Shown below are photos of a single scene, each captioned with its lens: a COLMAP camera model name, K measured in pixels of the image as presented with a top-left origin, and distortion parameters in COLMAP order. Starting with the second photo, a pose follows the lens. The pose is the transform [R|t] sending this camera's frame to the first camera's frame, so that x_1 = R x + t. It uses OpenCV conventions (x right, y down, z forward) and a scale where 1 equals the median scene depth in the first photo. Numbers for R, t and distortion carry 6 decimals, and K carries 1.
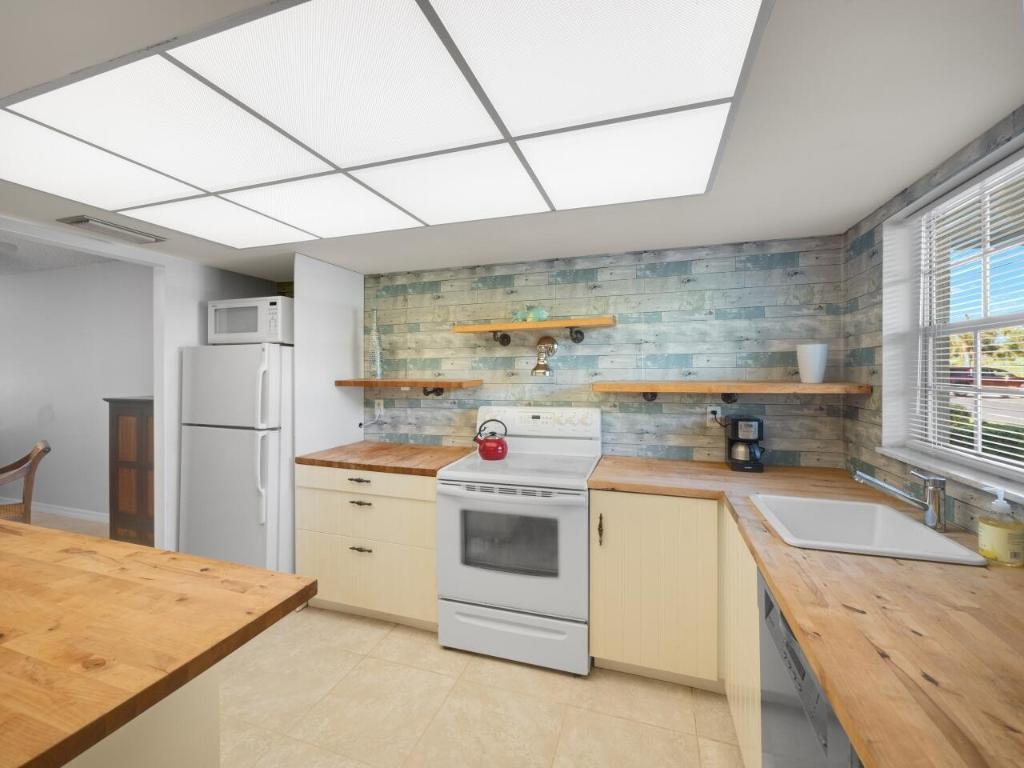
lens RADIAL K [[435.2, 0, 507.2], [0, 435.2, 374.3], [0, 0, 1]] dist [-0.001909, 0.000277]
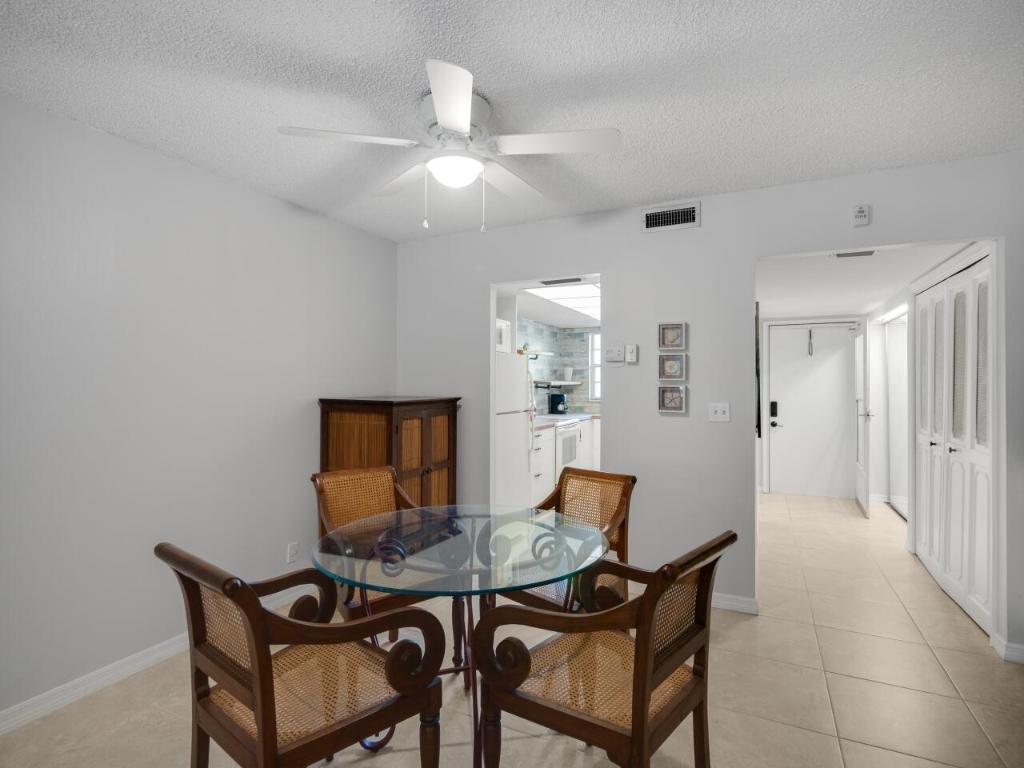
lens RADIAL K [[435.2, 0, 514.1], [0, 435.2, 384.0], [0, 0, 1]] dist [-0.001909, 0.000277]
pose [[0.152824, -0.005424, 0.988238, -1.652460], [0.009686, 0.999945, 0.003990, 0.019315], [-0.988206, 0.008962, 0.152869, 0.692865]]
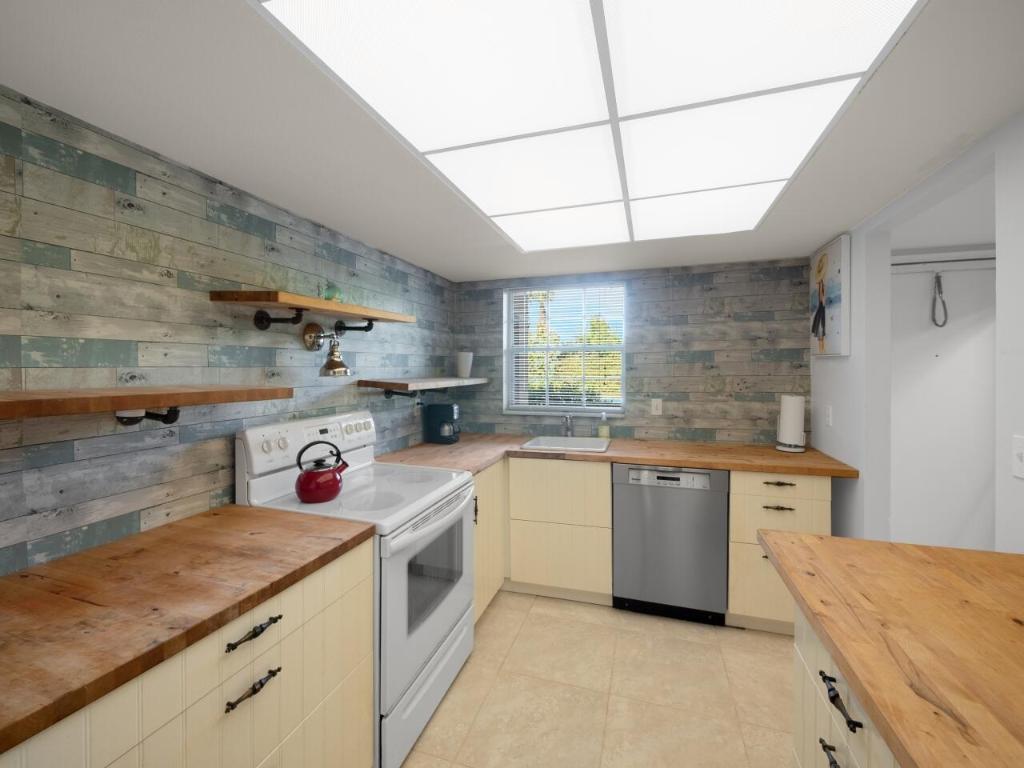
lens RADIAL K [[435.2, 0, 507.1], [0, 435.2, 375.9], [0, 0, 1]] dist [-0.001909, 0.000277]
pose [[0.002911, -0.011503, 0.999930, -0.635751], [0.015048, 0.999821, 0.011458, -0.000293], [-0.999883, 0.015014, 0.003083, 0.640642]]
